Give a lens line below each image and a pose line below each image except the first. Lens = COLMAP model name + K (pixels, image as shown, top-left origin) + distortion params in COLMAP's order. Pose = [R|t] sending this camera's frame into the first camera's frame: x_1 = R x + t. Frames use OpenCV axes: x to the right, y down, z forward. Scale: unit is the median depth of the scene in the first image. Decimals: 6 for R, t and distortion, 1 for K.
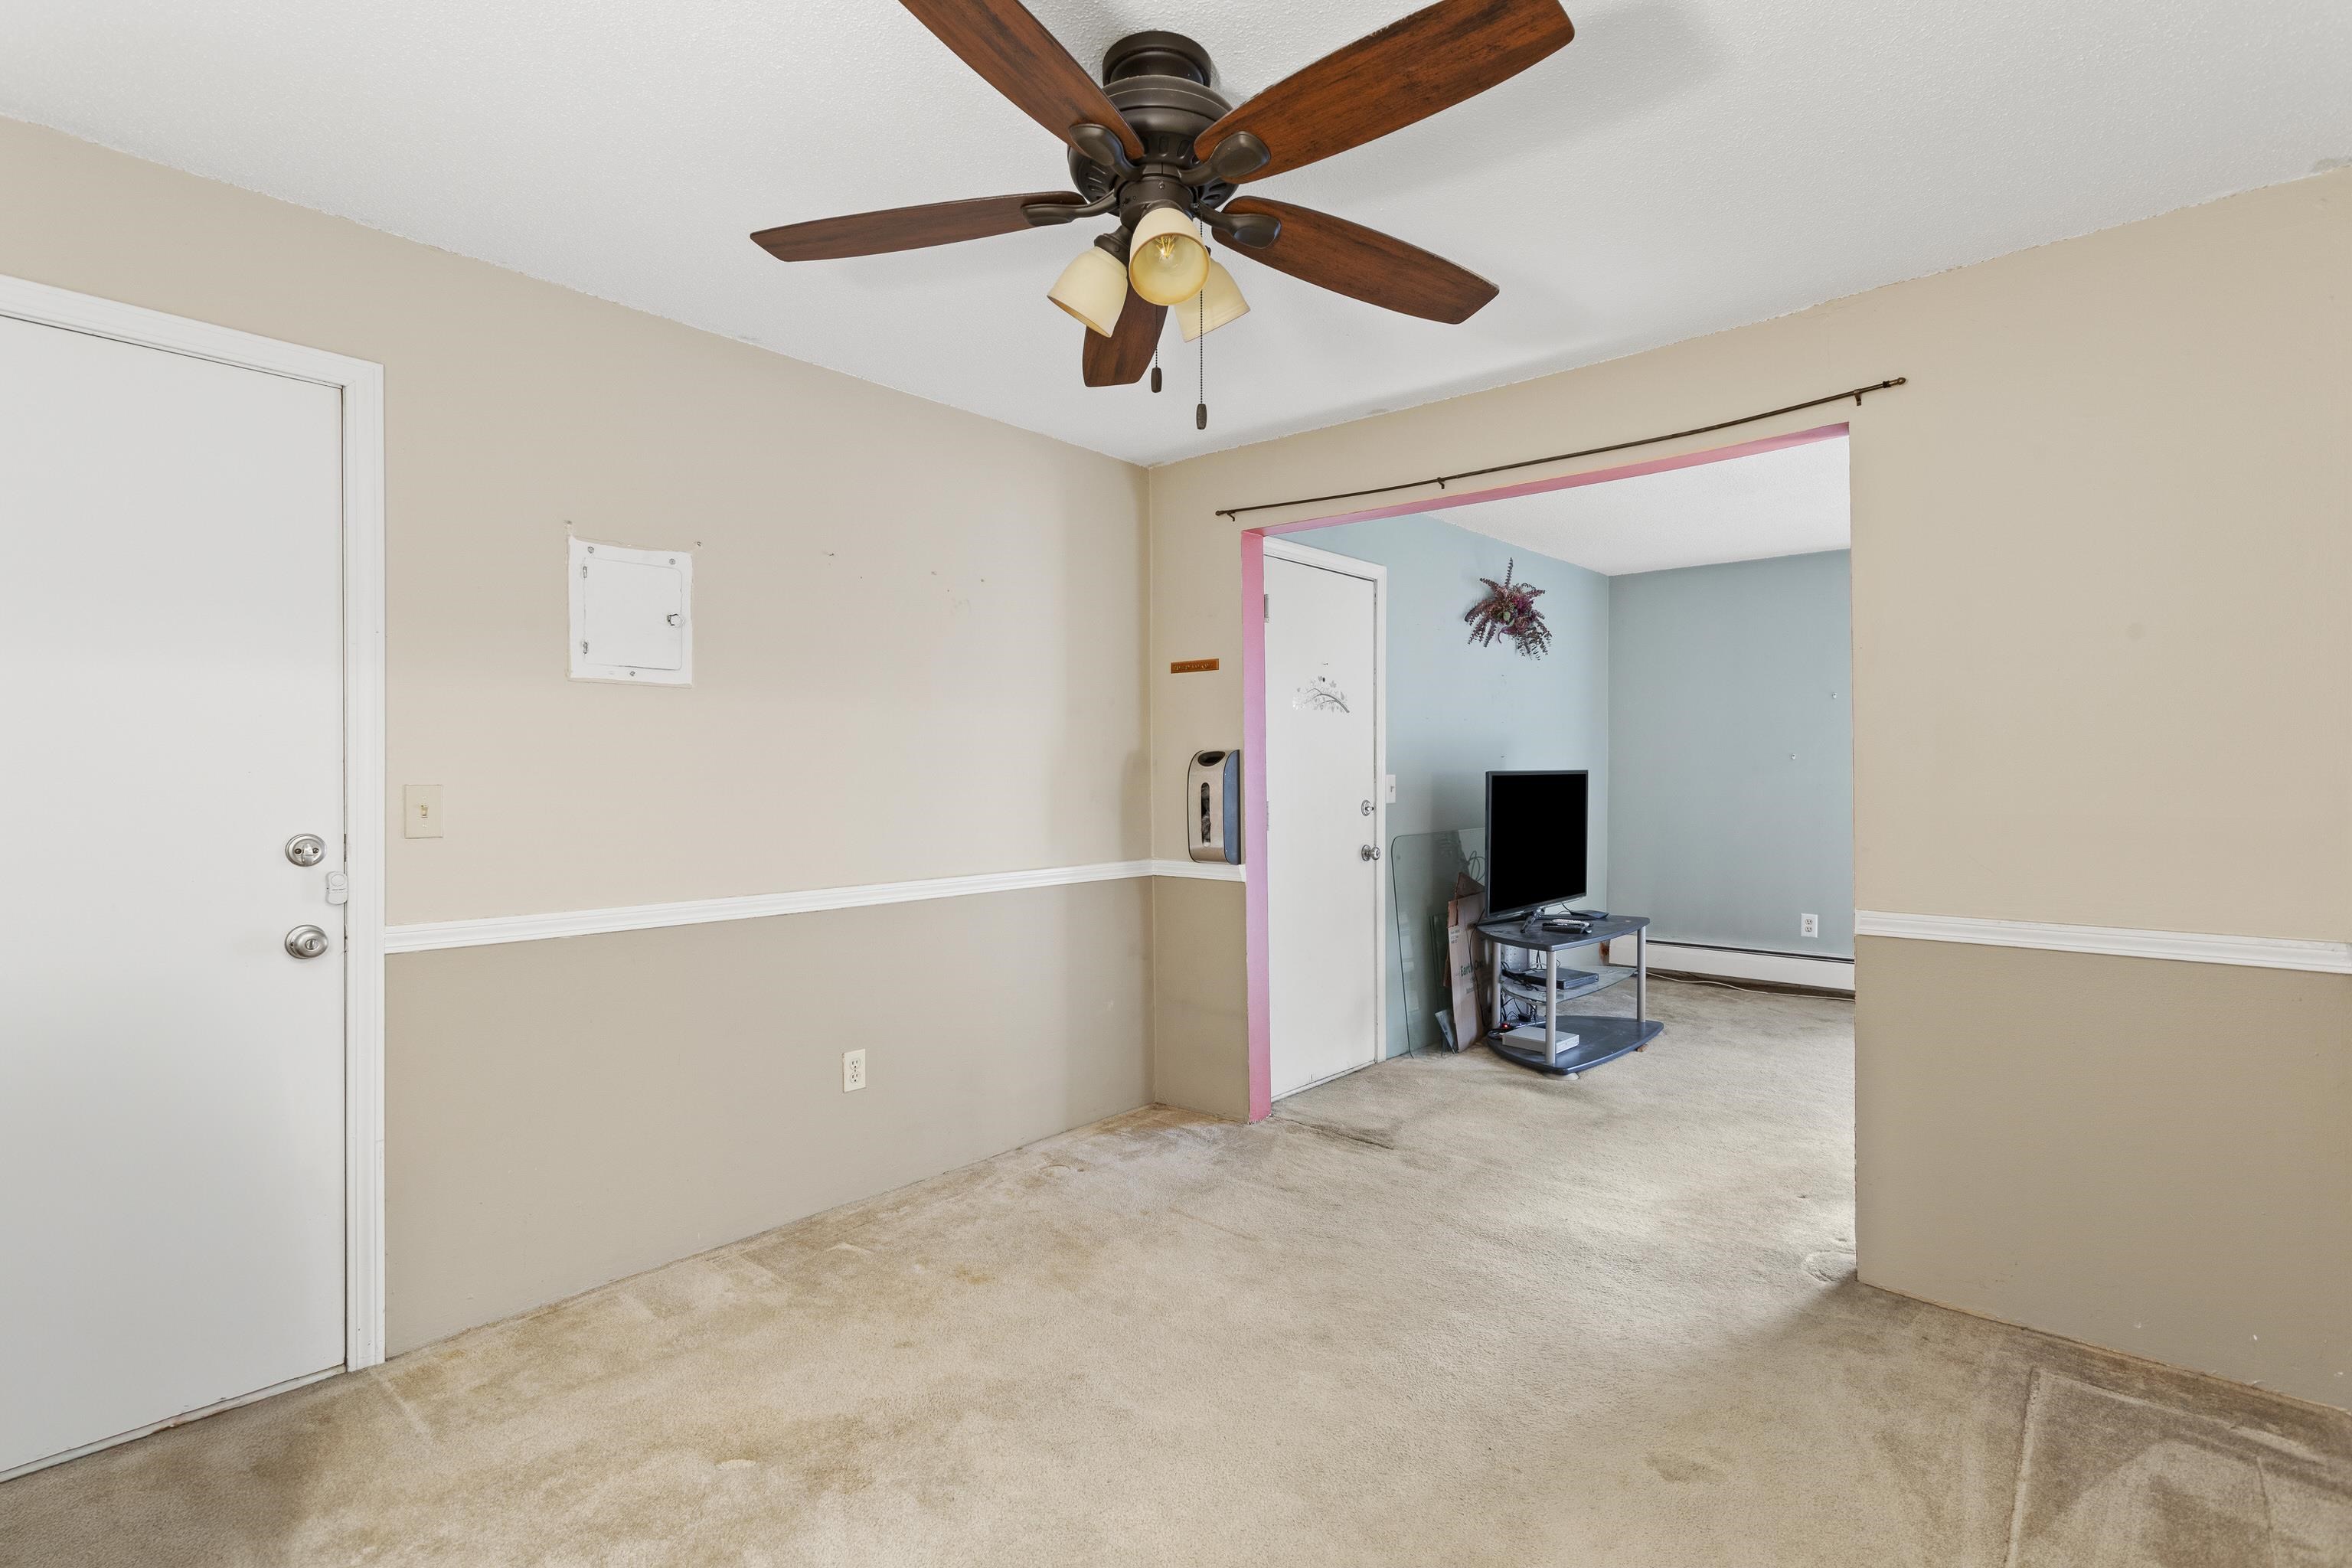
lens RADIAL K [[1106.6, 0, 1177.4], [0, 1106.6, 777.3], [0, 0, 1]] dist [0.001953, 0.001119]
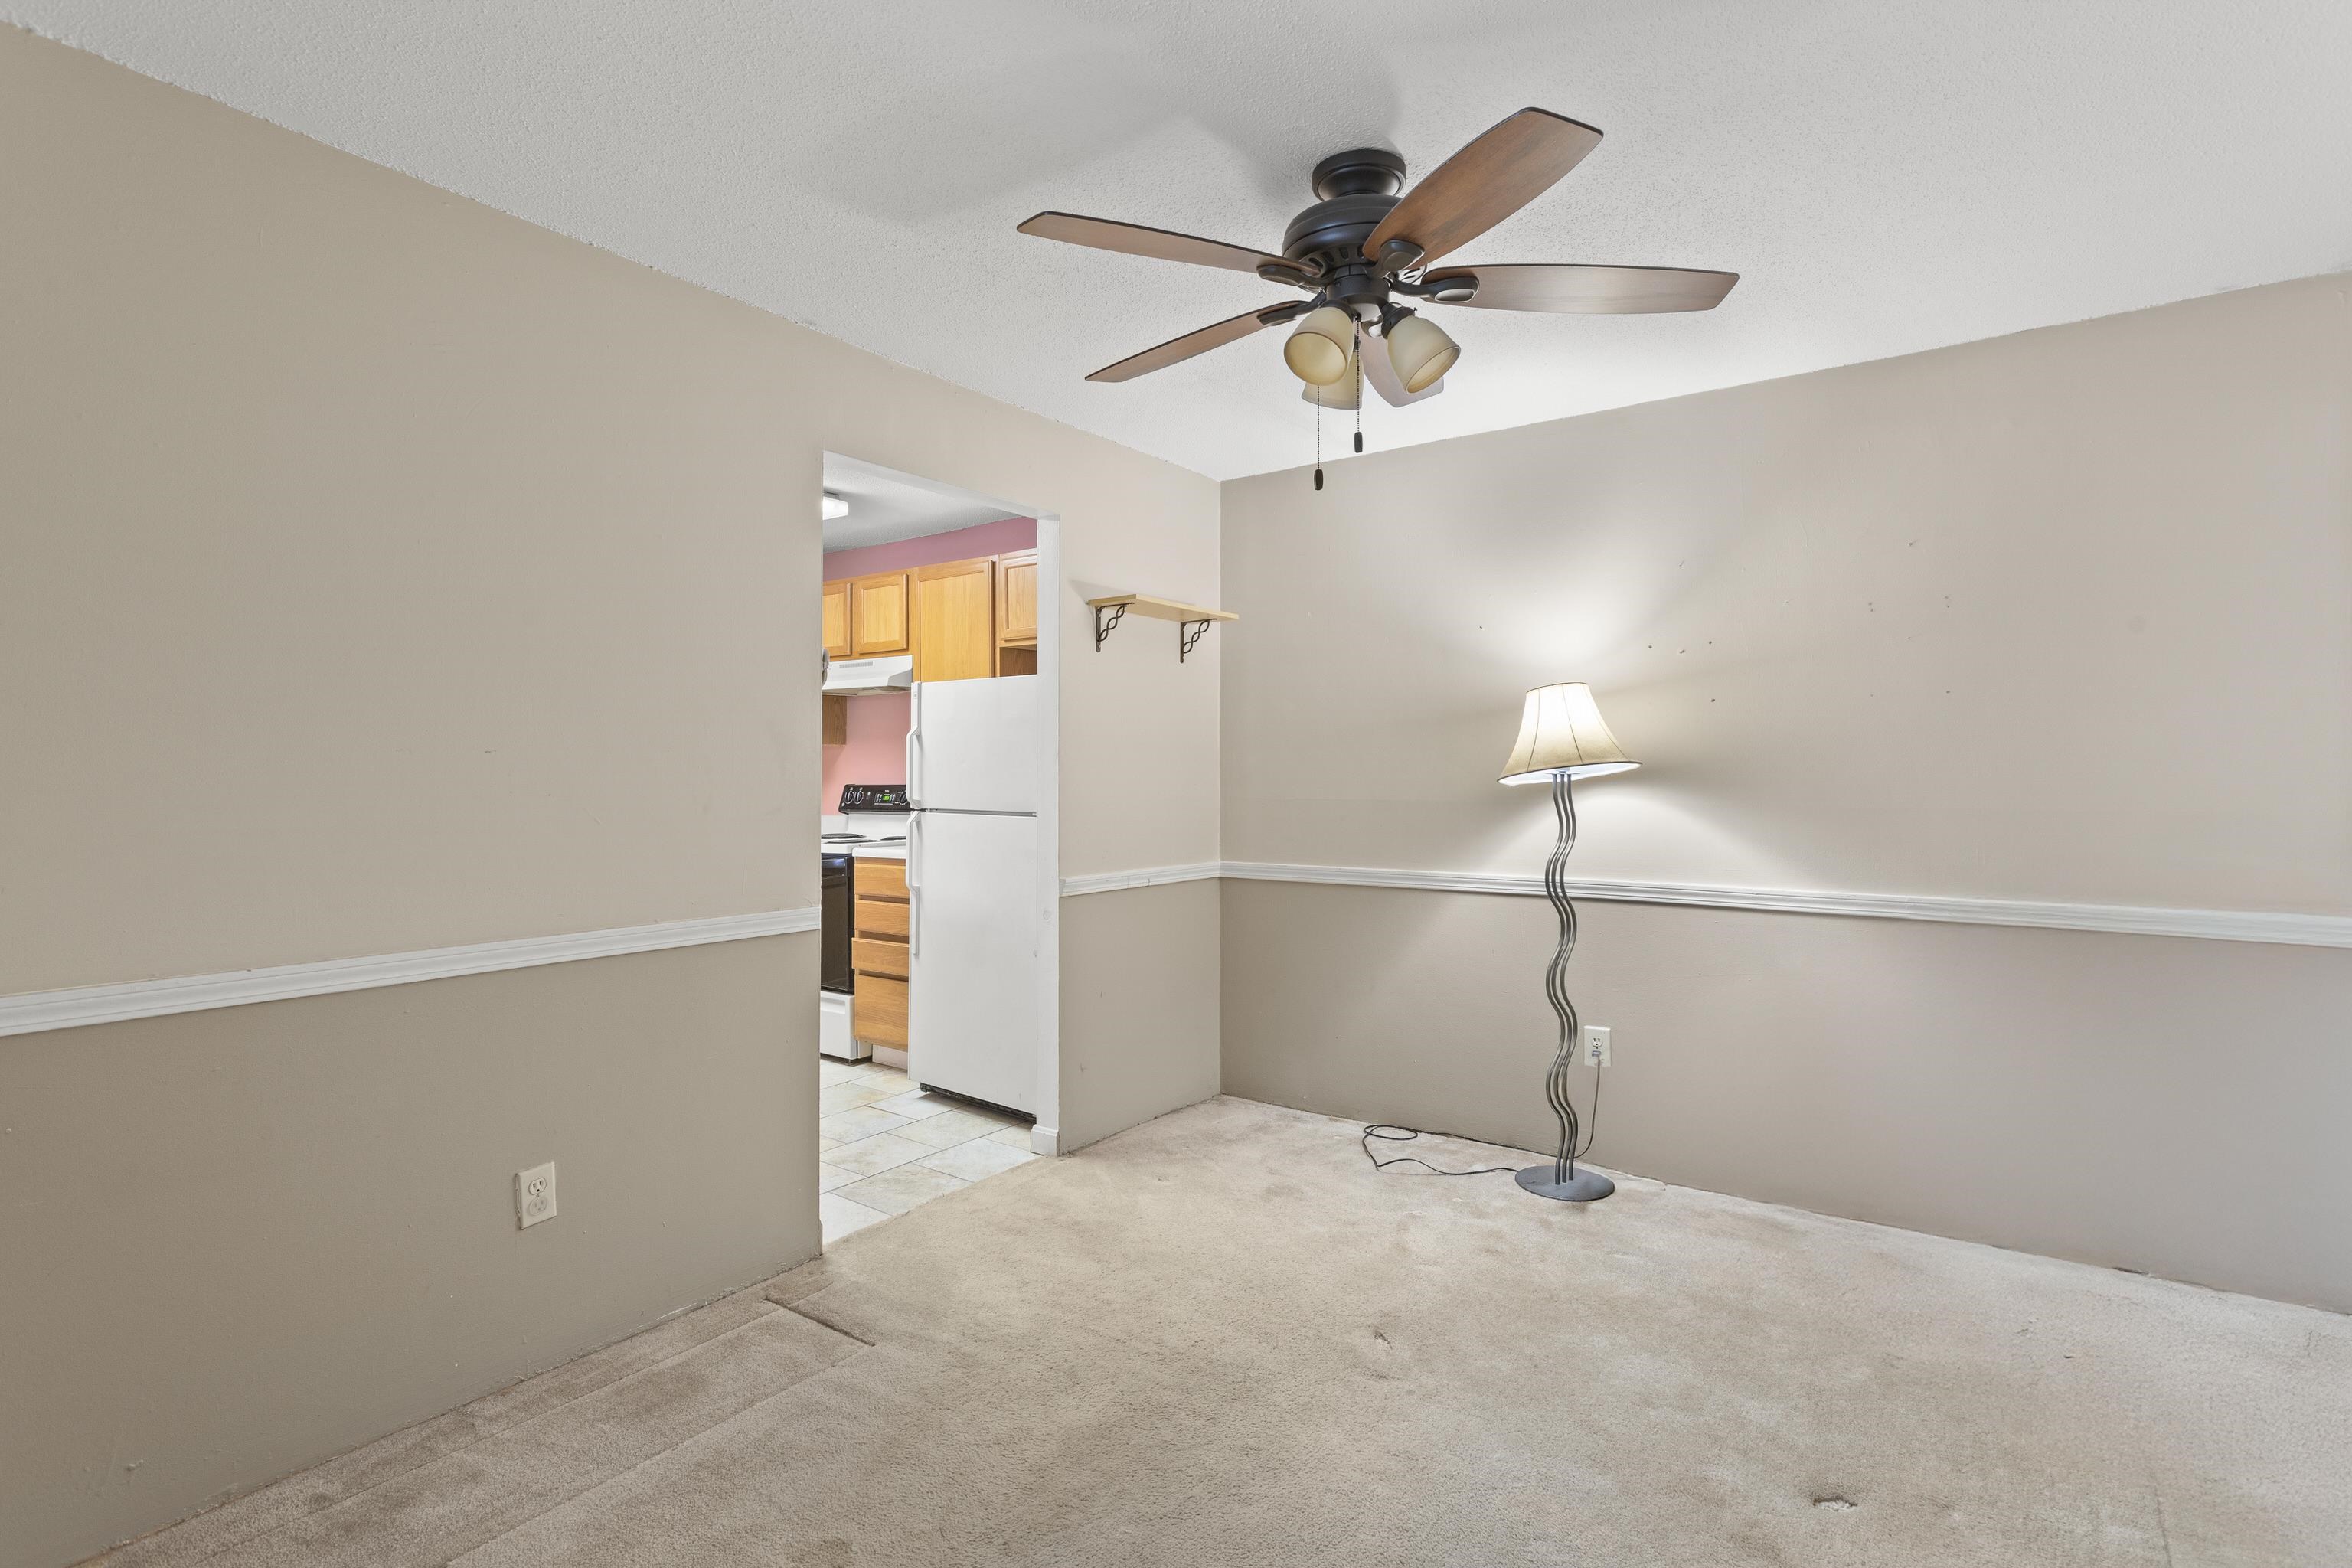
lens RADIAL K [[1113.2, 0, 1172.6], [0, 1113.2, 770.5], [0, 0, 1]] dist [0.000721, 0.001025]
pose [[-0.996845, 0.001302, -0.079360, 0.172959], [0.001410, 0.999998, -0.001301, -0.004372], [0.079358, -0.001409, -0.996845, 1.380376]]
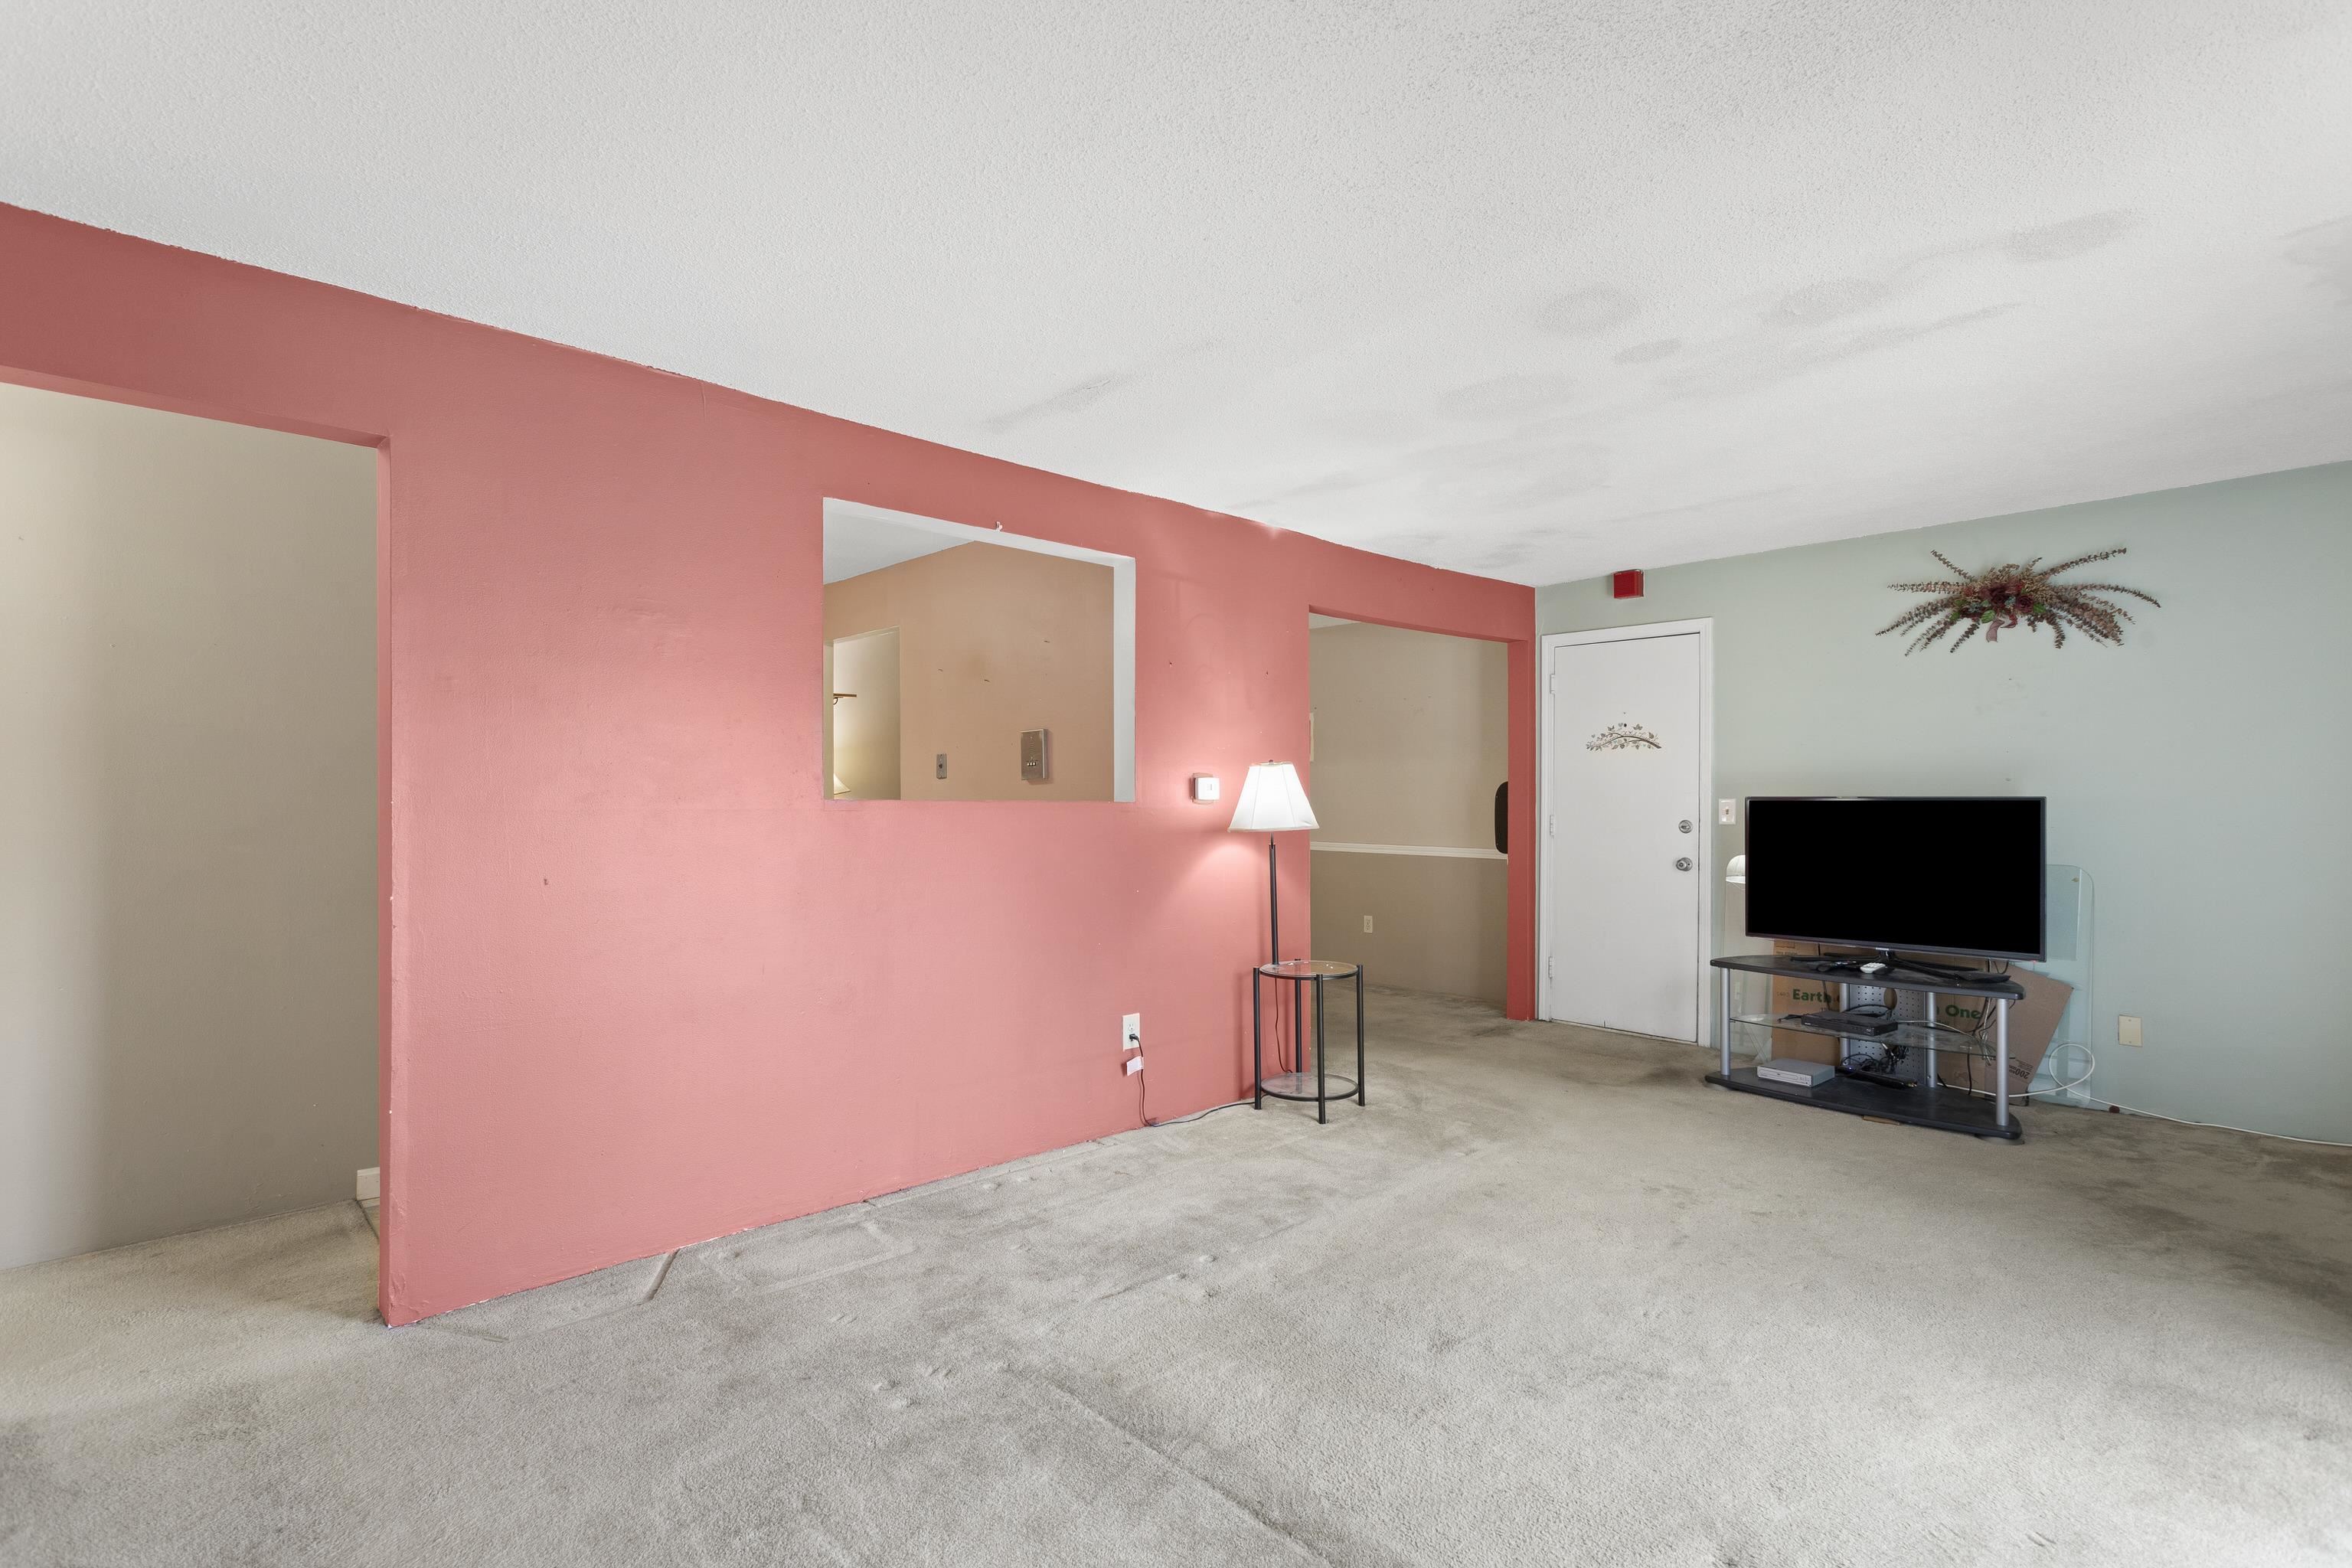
lens RADIAL K [[1106.6, 0, 1177.4], [0, 1106.6, 777.3], [0, 0, 1]] dist [0.001953, 0.001119]
pose [[-0.095678, -0.009310, -0.995369, 2.377832], [-0.000767, 0.999957, -0.009280, -0.022970], [0.995412, -0.000125, -0.095681, 0.960668]]
